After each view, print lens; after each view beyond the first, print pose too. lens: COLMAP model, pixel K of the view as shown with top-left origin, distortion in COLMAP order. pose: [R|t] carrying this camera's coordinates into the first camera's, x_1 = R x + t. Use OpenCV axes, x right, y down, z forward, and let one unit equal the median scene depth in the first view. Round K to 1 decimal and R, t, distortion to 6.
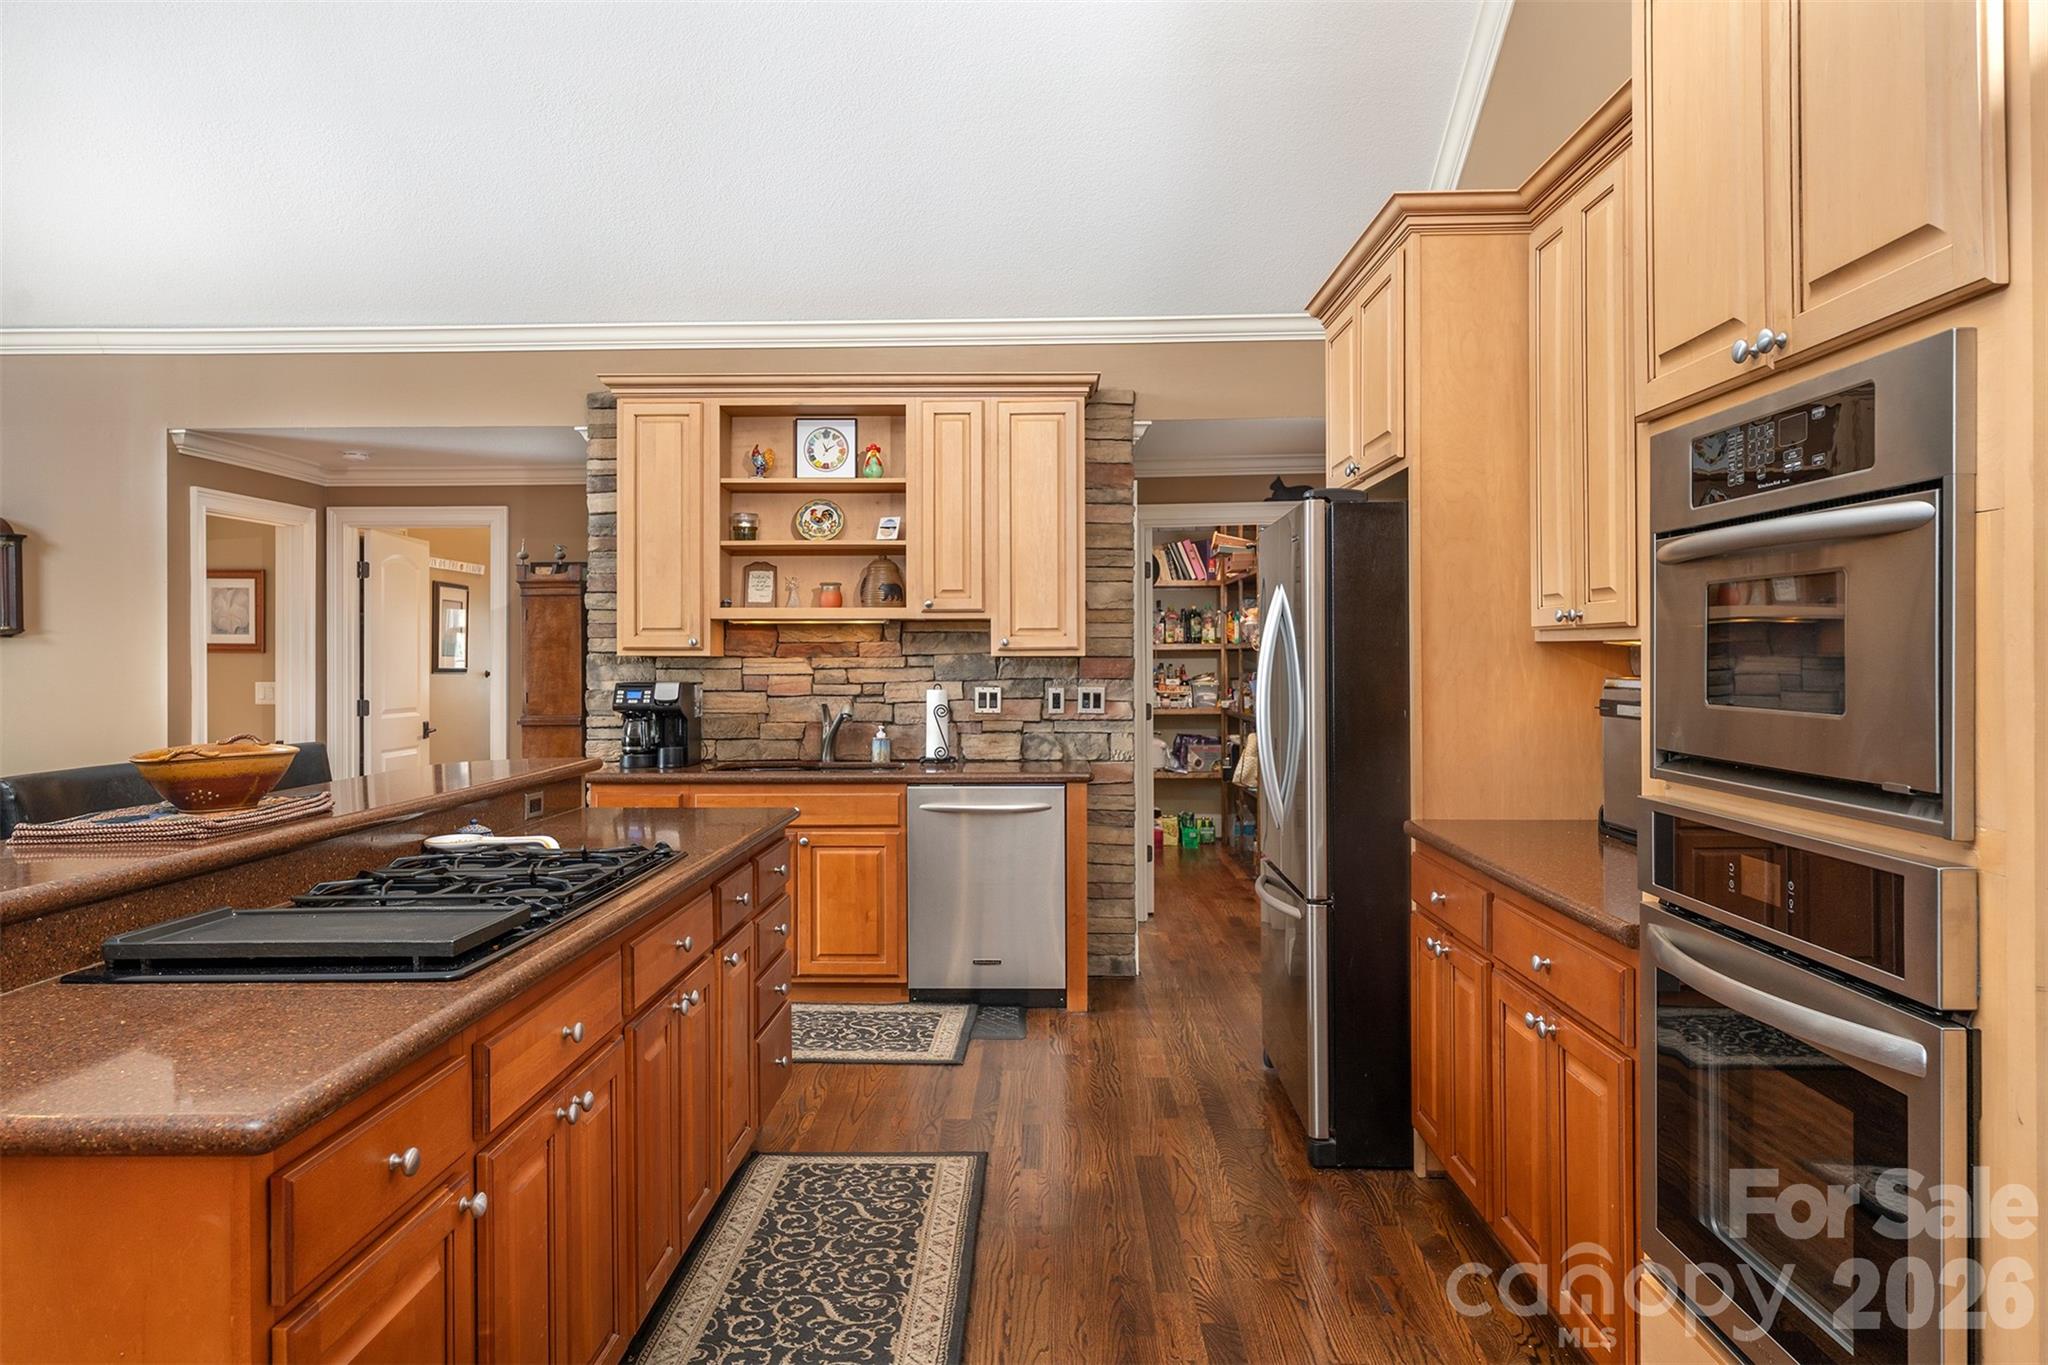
lens RADIAL K [[1345.0, 0, 1002.5], [0, 1345.0, 654.8], [0, 0, 1]] dist [0.005525, 0.002903]
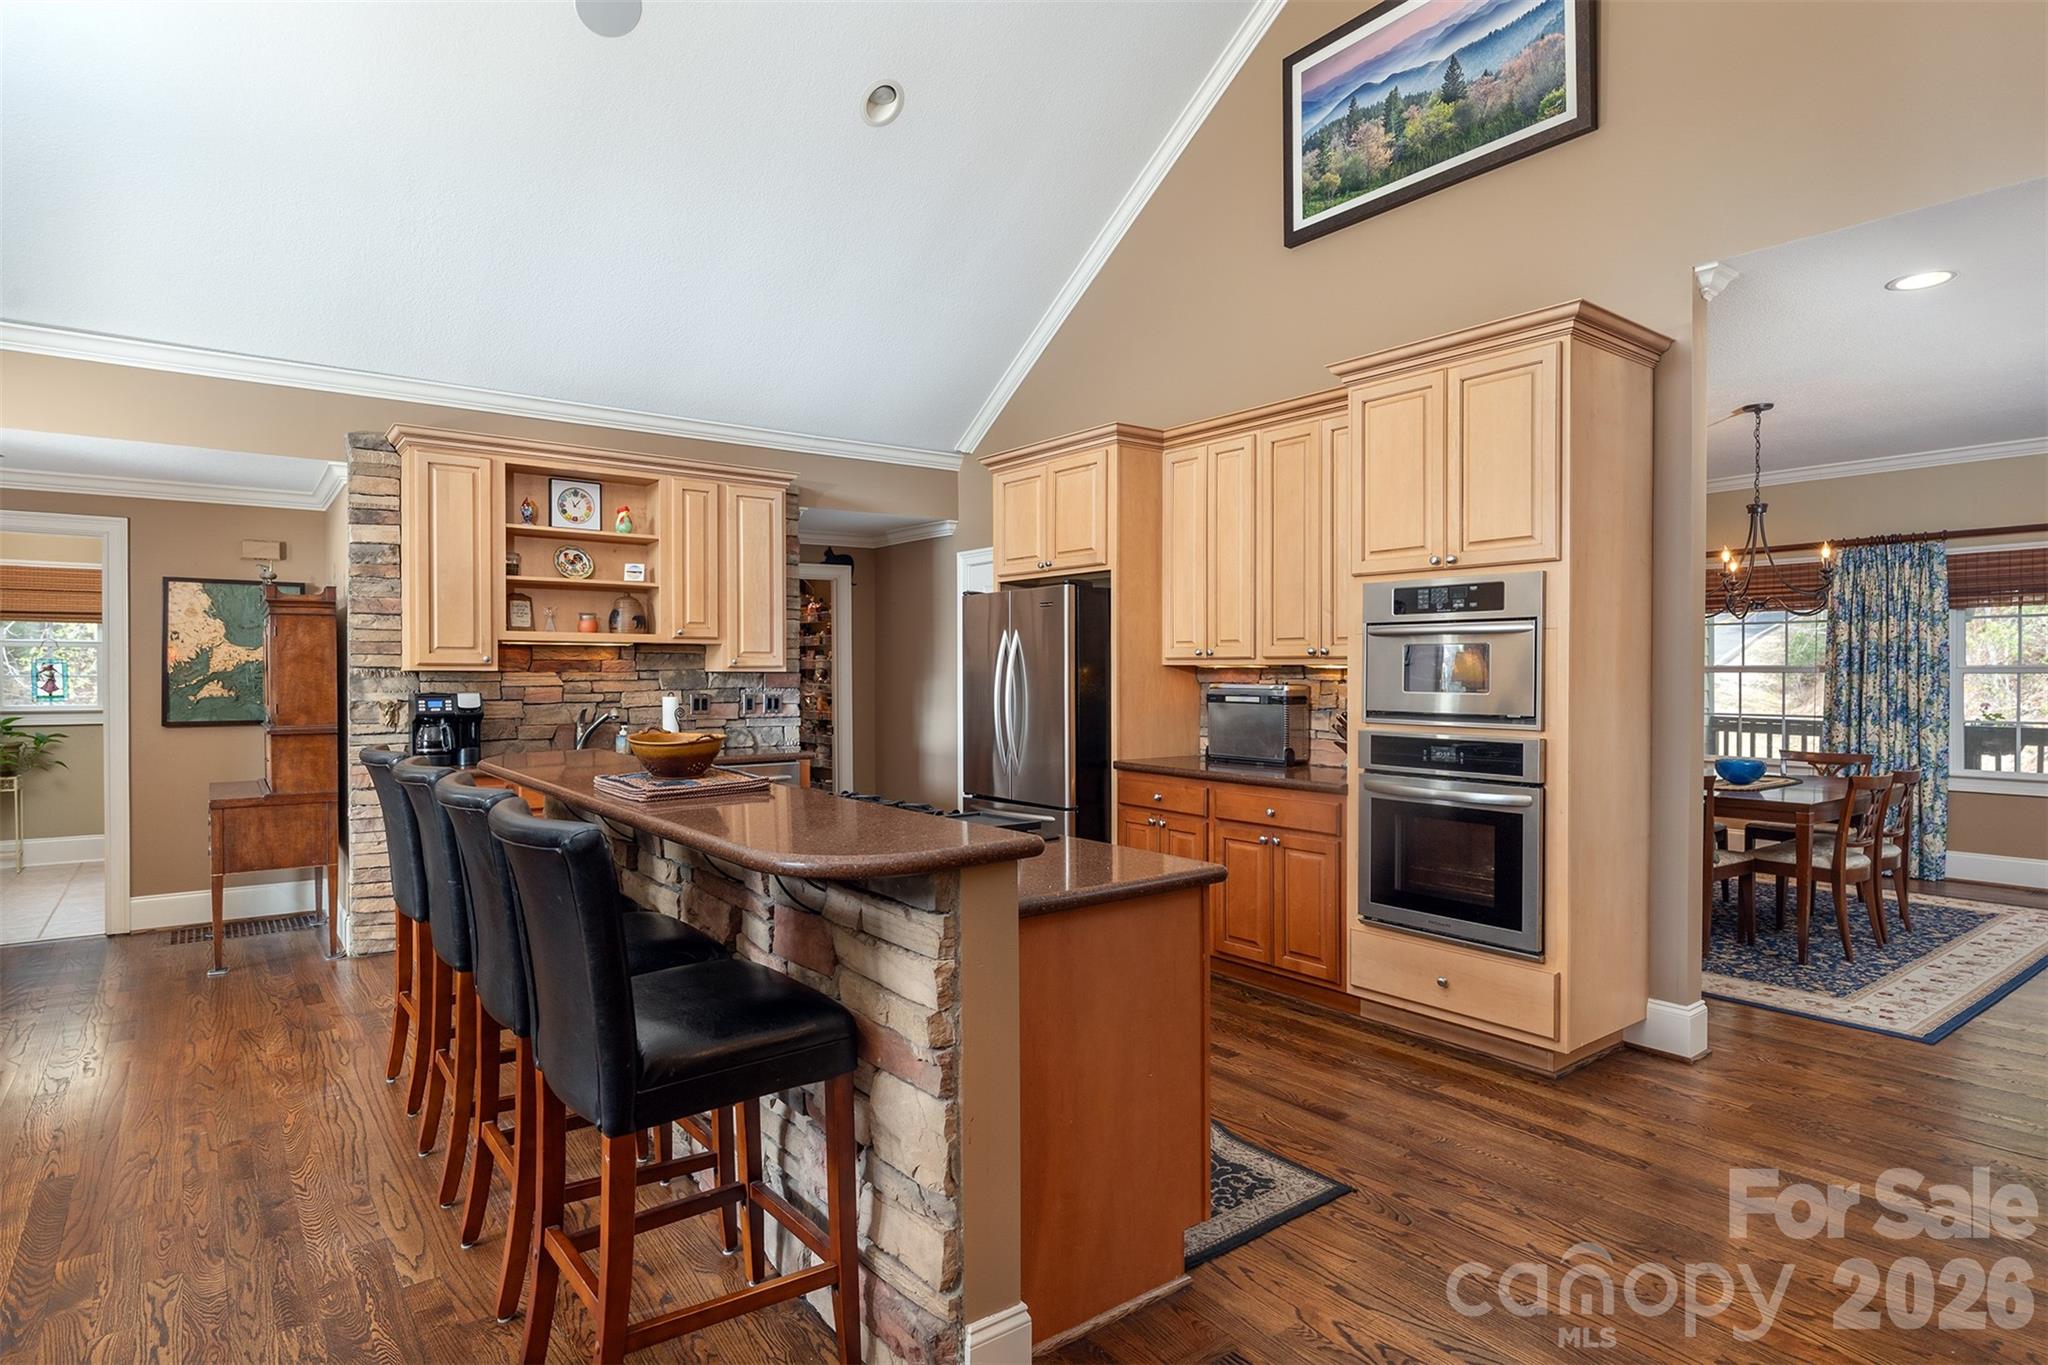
lens RADIAL K [[1097.4, 0, 1036.9], [0, 1097.4, 685.2], [0, 0, 1]] dist [-0.000332, 0.000415]
pose [[0.775997, -0.005153, 0.630716, -0.447374], [-0.002989, 0.999925, 0.011846, 0.000643], [-0.630730, -0.011078, 0.775924, -0.063428]]
